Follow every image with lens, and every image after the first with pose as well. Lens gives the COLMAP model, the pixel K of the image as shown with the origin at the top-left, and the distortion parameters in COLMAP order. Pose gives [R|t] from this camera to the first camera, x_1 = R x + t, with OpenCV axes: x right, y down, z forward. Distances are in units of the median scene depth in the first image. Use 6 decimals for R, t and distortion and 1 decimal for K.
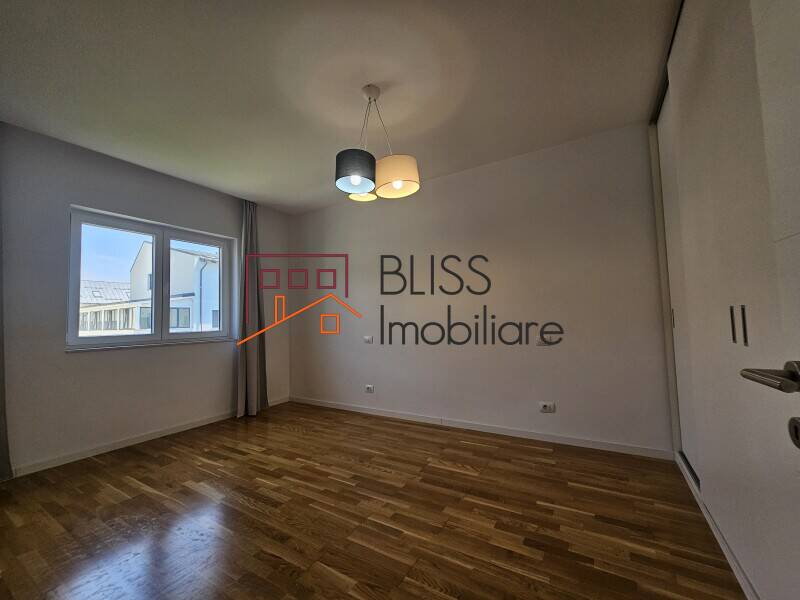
lens RADIAL K [[326.6, 0, 402.2], [0, 326.6, 301.5], [0, 0, 1]] dist [0.000709, 0.000503]
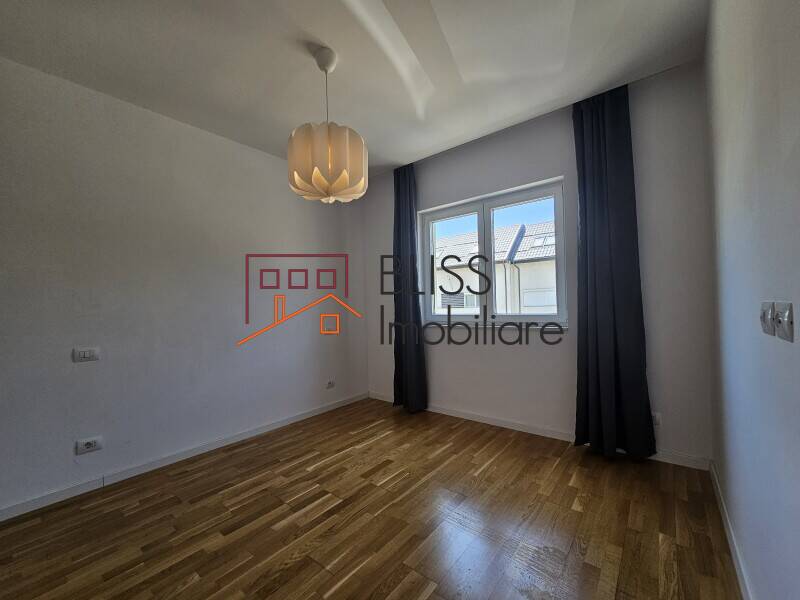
lens RADIAL K [[326.6, 0, 402.2], [0, 326.6, 301.5], [0, 0, 1]] dist [0.000709, 0.000503]
pose [[-0.121000, 0.018816, -0.992474, 0.211581], [0.091395, 0.995785, 0.007736, 0.028809], [0.988436, -0.089771, -0.122209, 0.857519]]
